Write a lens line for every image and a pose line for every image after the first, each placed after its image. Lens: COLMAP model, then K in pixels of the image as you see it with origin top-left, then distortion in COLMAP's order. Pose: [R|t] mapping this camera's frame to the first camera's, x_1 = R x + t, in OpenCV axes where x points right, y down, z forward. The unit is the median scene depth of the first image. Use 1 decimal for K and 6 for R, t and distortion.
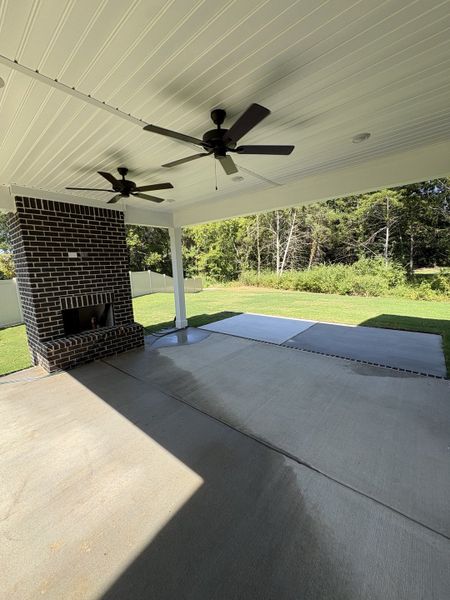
lens RADIAL K [[238.3, 0, 226.4], [0, 238.3, 301.6], [0, 0, 1]] dist [0.002692, 0.000384]
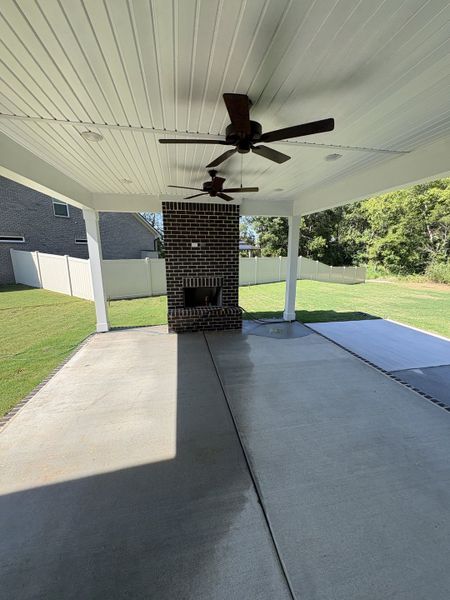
lens RADIAL K [[238.3, 0, 228.0], [0, 238.3, 301.9], [0, 0, 1]] dist [0.002692, 0.000384]
pose [[0.782869, 0.170491, -0.598373, 0.252535], [-0.129104, 0.985306, 0.111826, -0.055082], [0.608645, -0.010293, 0.793376, 0.097683]]
